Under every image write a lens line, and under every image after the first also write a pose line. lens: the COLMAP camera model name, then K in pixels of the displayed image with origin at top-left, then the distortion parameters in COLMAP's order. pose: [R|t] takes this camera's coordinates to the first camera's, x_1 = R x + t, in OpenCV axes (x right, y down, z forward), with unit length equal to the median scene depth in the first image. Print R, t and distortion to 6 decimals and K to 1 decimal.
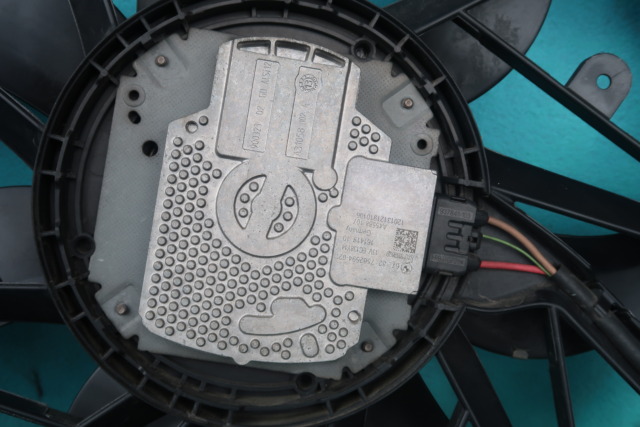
lens RADIAL K [[760.8, 0, 320.0], [0, 760.8, 213.5], [0, 0, 1]] dist [0.001696, -0.009060]
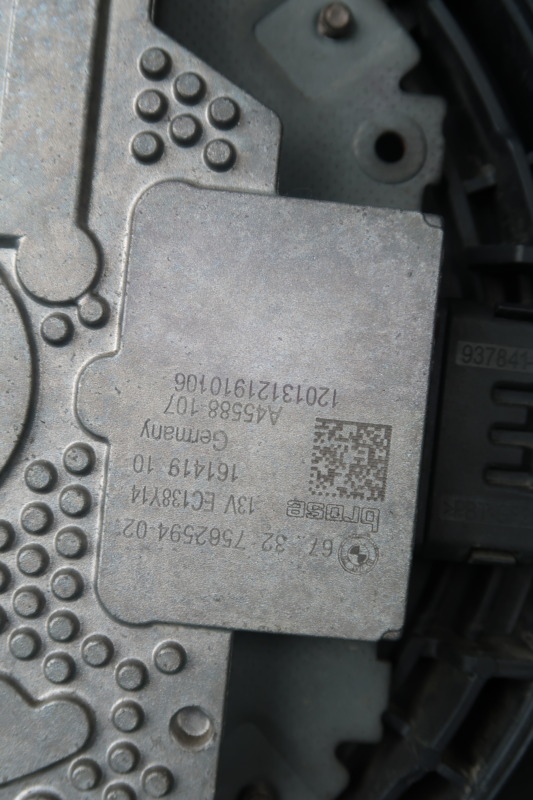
lens RADIAL K [[951.0, 0, 266.5], [0, 951.0, 400.0], [0, 0, 1]] dist [0.001696, -0.009060]
pose [[0.997130, -0.064054, -0.040368, 0.096335], [0.063403, 0.997840, -0.017201, 0.017194], [0.041382, 0.014593, 0.999037, 0.630966]]
